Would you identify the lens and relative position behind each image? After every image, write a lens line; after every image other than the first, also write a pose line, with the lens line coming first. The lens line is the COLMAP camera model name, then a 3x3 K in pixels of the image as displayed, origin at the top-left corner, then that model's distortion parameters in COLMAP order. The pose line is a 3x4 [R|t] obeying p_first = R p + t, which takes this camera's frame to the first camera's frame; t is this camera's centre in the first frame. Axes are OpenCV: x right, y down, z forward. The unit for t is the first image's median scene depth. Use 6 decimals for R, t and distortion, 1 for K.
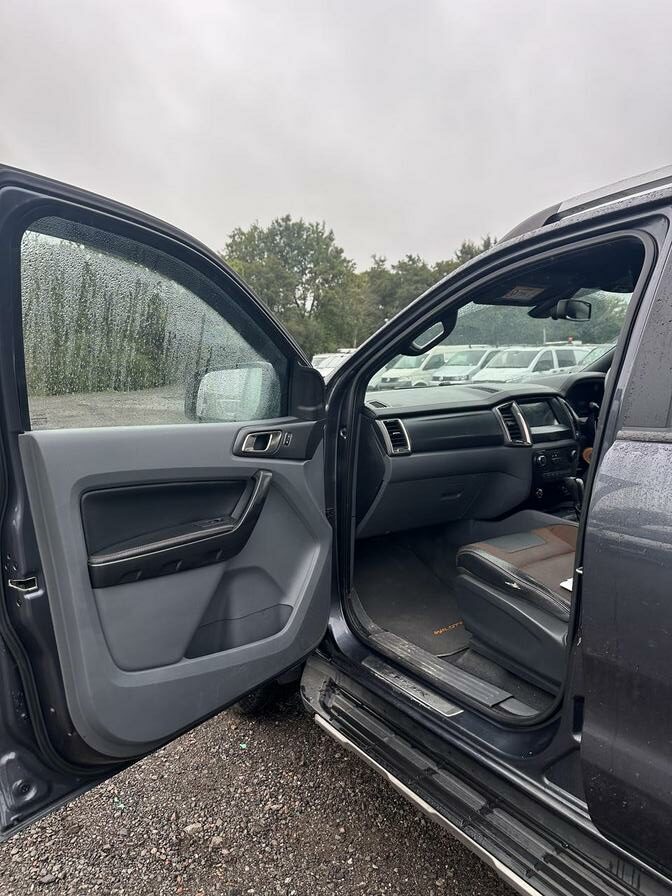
lens RADIAL K [[625.8, 0, 332.6], [0, 625.8, 456.8], [0, 0, 1]] dist [0.045627, -0.086588]
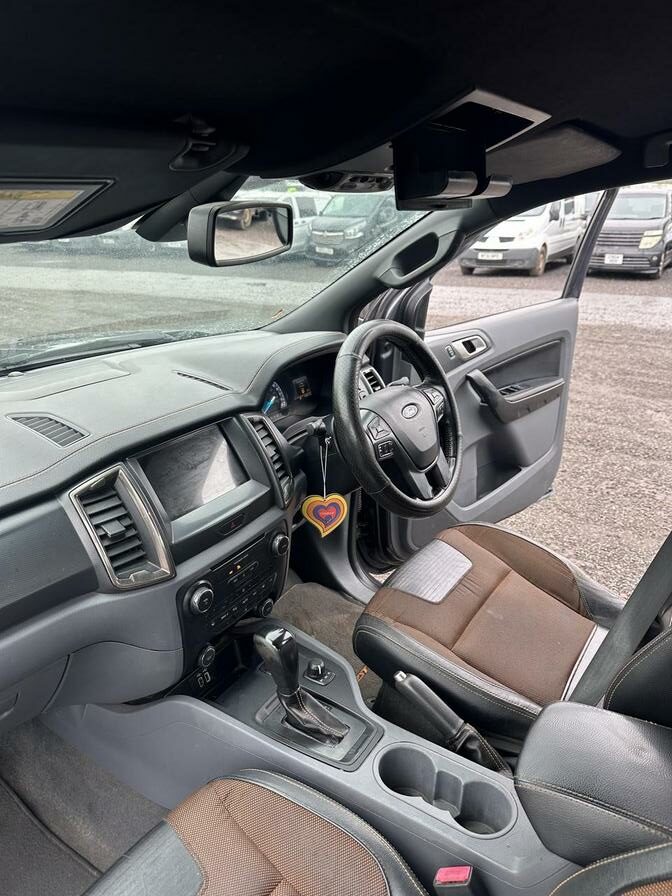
lens RADIAL K [[625.8, 0, 332.6], [0, 625.8, 456.8], [0, 0, 1]] dist [0.045627, -0.086588]
pose [[0.927071, -0.130883, 0.351296, 0.275243], [0.045532, 0.969449, 0.241029, -0.181715], [-0.372110, -0.207456, 0.904708, 0.603376]]
